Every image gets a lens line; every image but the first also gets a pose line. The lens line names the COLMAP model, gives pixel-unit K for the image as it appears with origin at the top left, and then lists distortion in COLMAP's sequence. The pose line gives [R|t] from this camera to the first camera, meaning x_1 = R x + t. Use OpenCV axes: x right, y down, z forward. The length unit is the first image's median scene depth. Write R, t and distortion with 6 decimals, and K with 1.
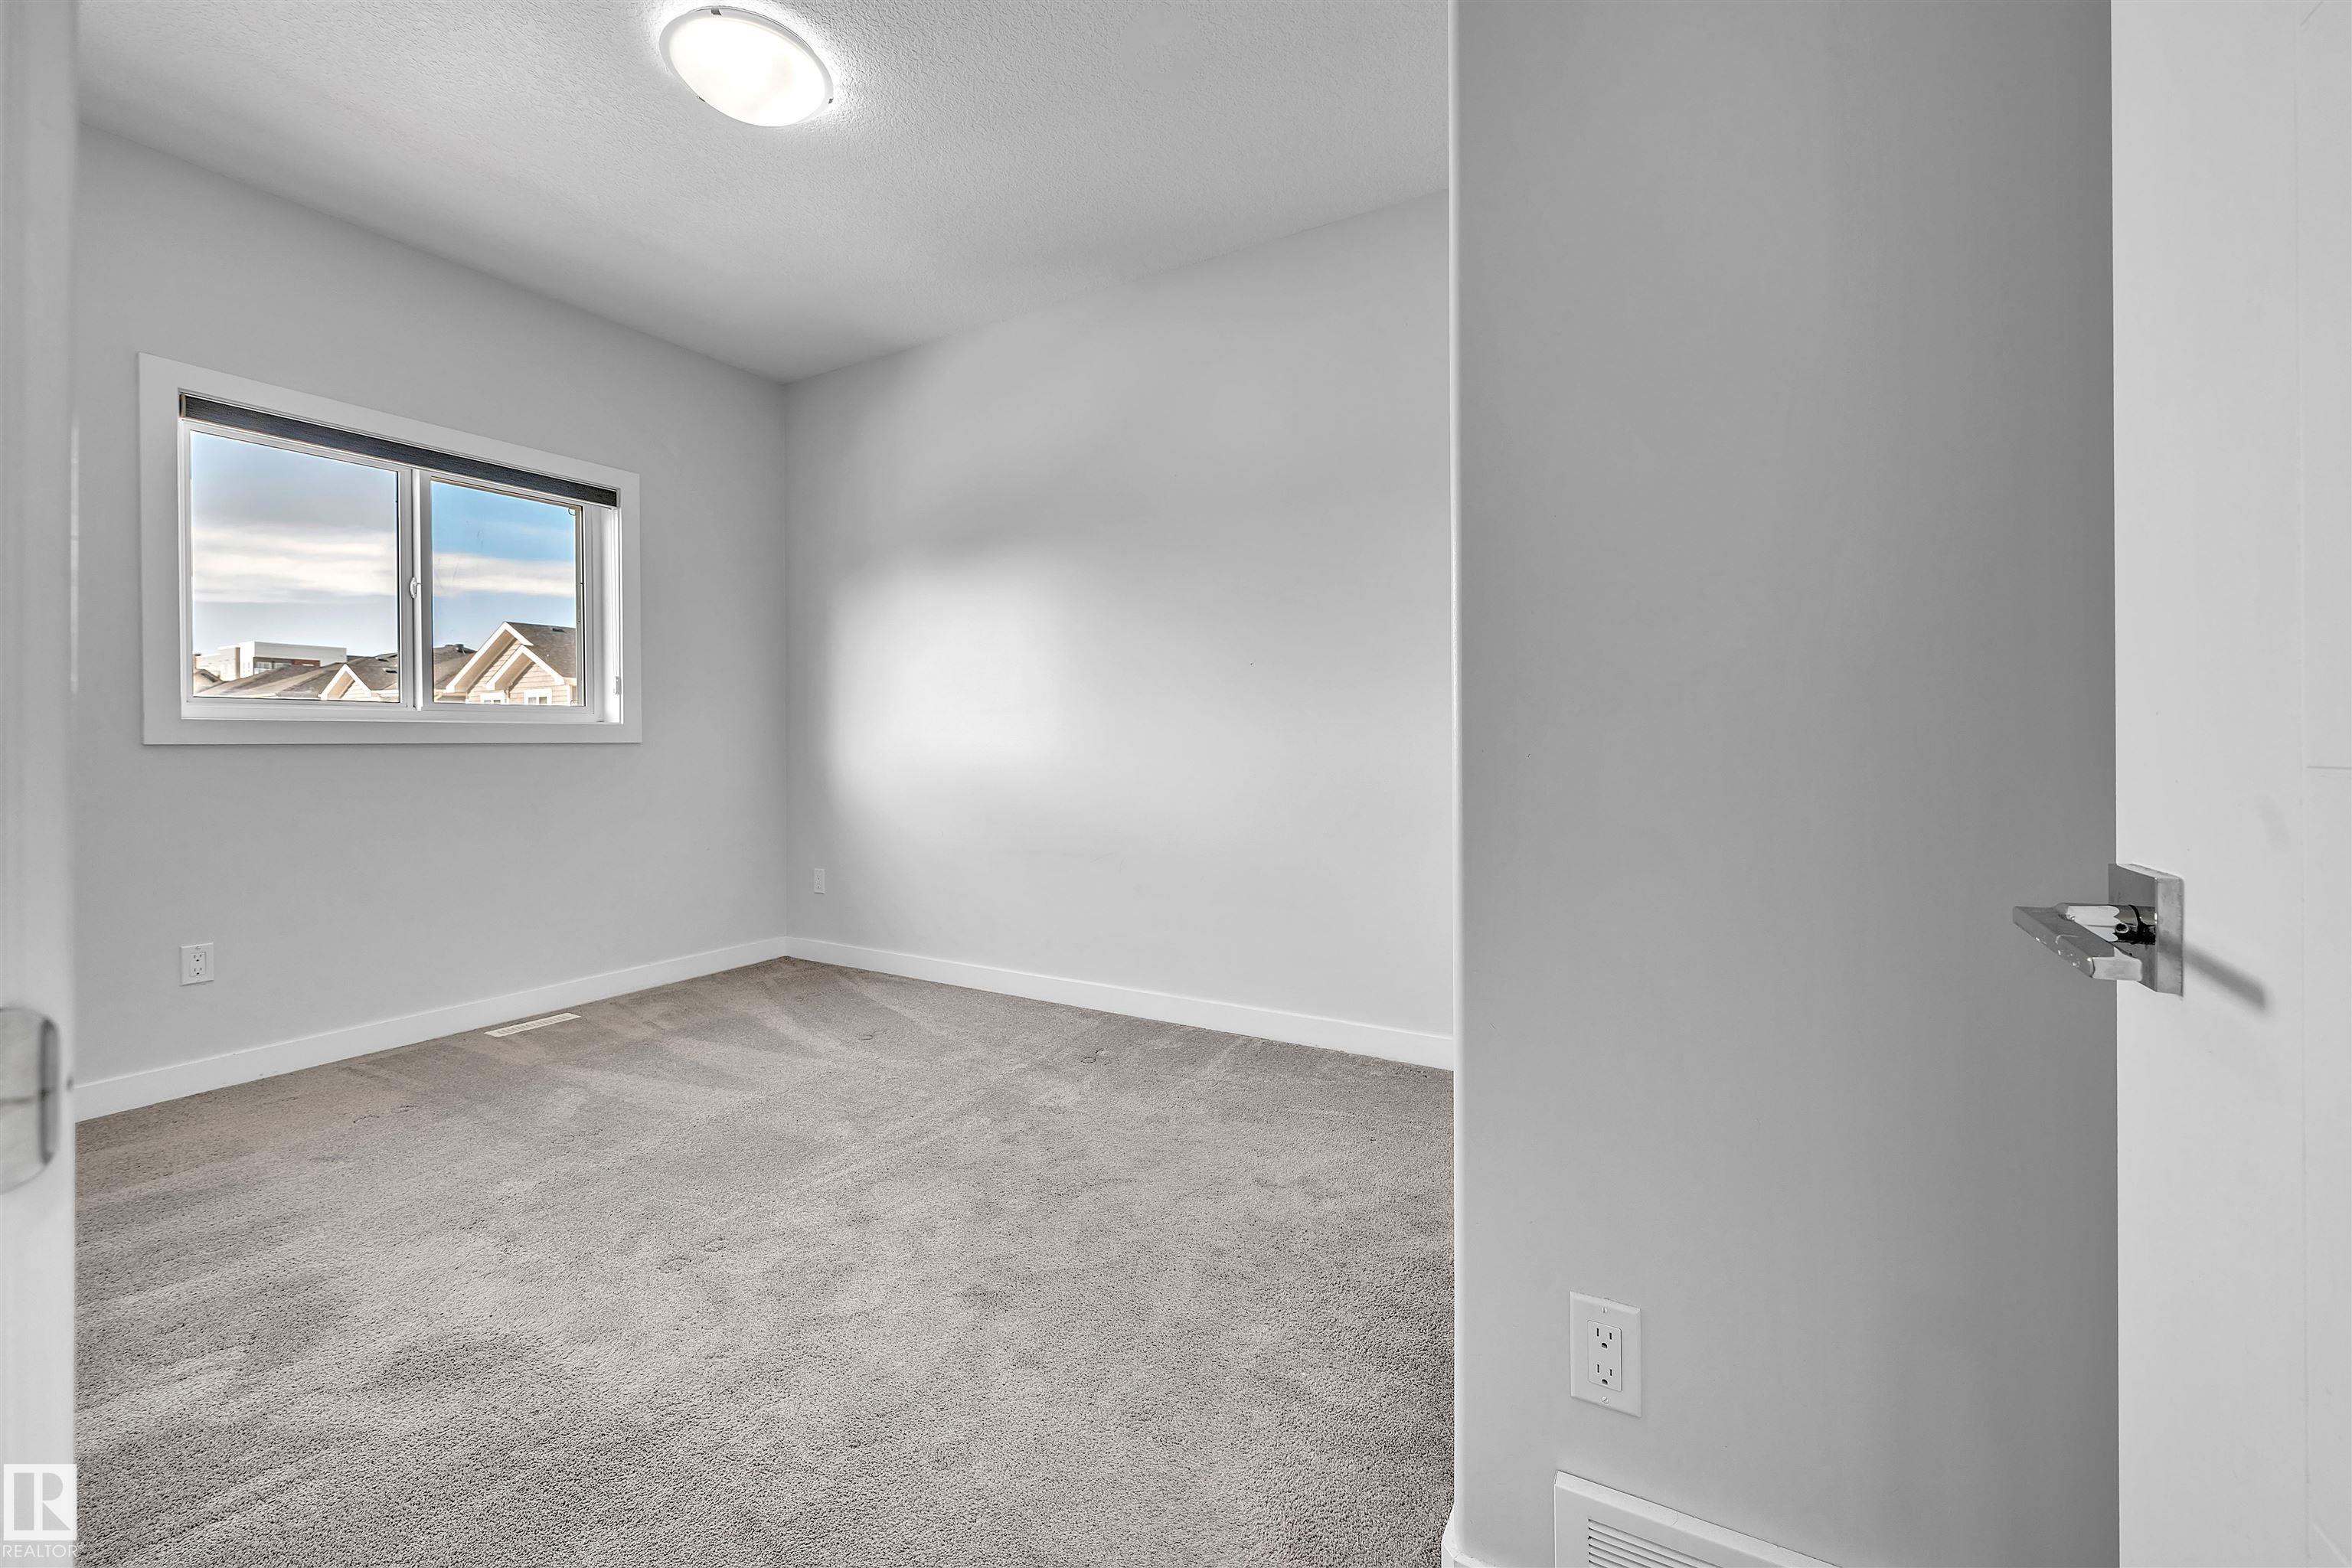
lens RADIAL K [[969.9, 0, 1178.4], [0, 969.9, 723.7], [0, 0, 1]] dist [-0.001922, 0.000004]
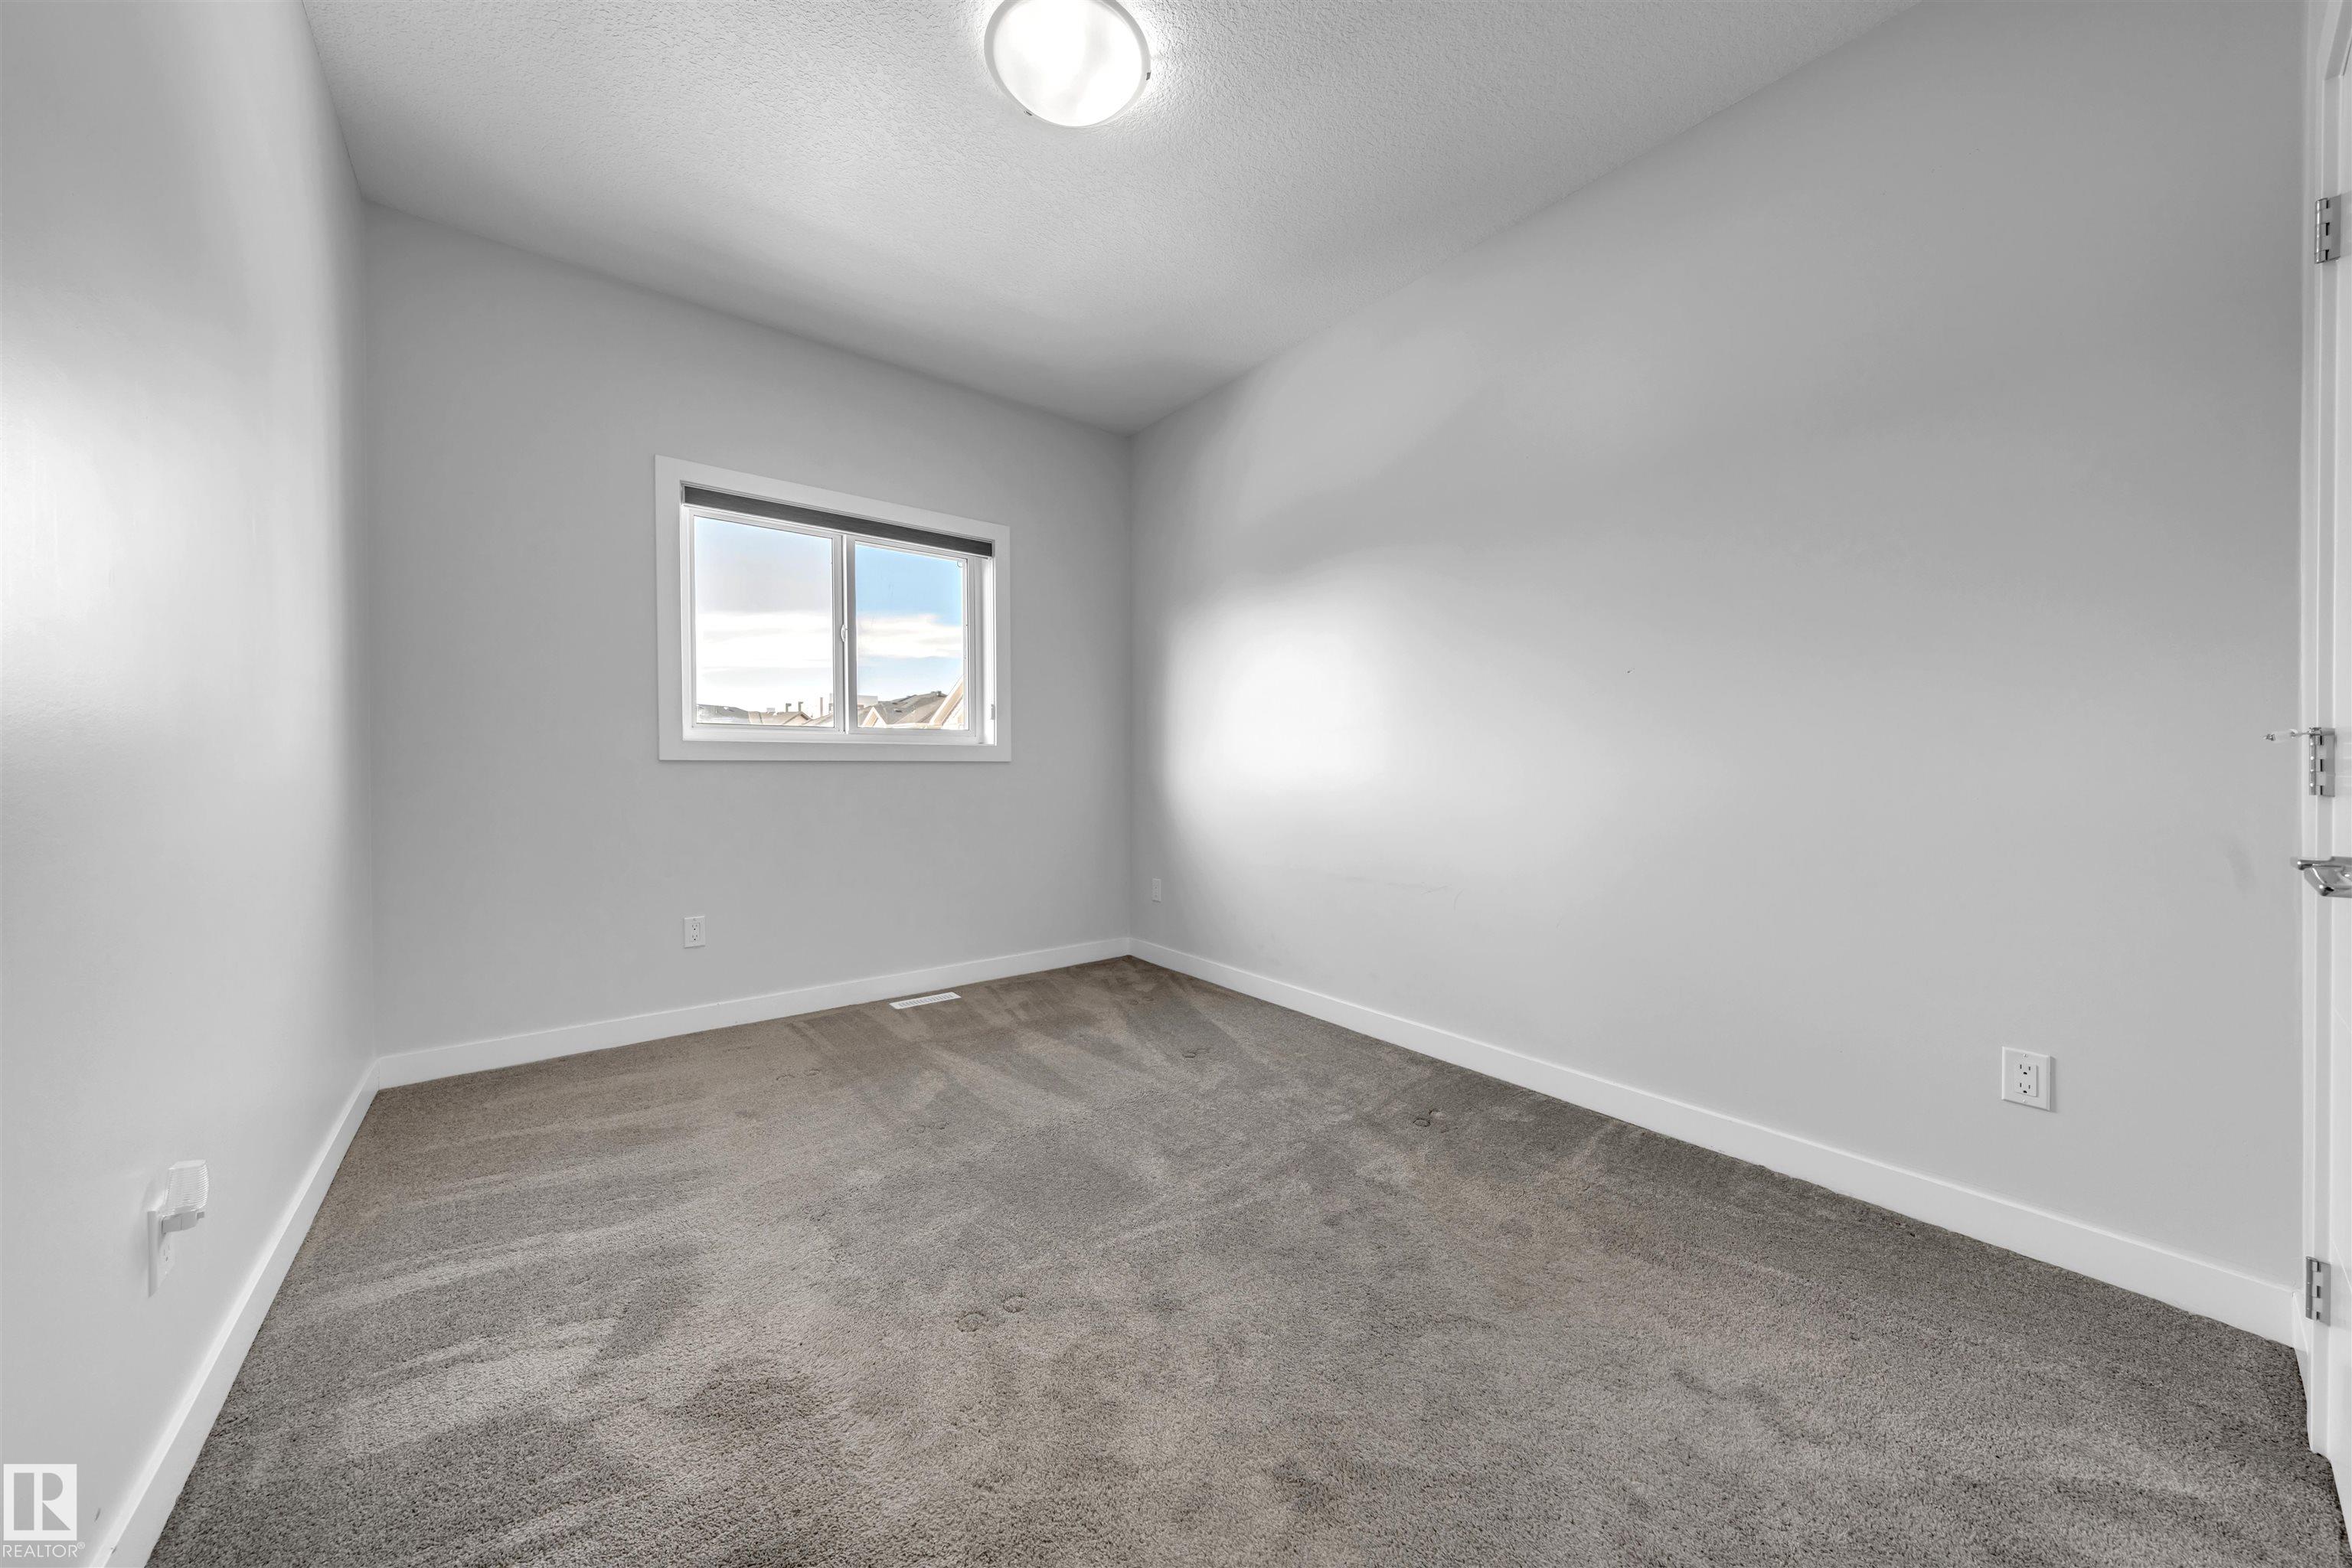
lens RADIAL K [[819.5, 0, 1167.2], [0, 819.5, 770.6], [0, 0, 1]] dist [-0.009235, -0.000037]
pose [[0.932662, 0.012714, -0.360526, -0.048661], [-0.003324, 0.999639, 0.026654, 0.005522], [0.360735, -0.023661, 0.932368, 0.246244]]
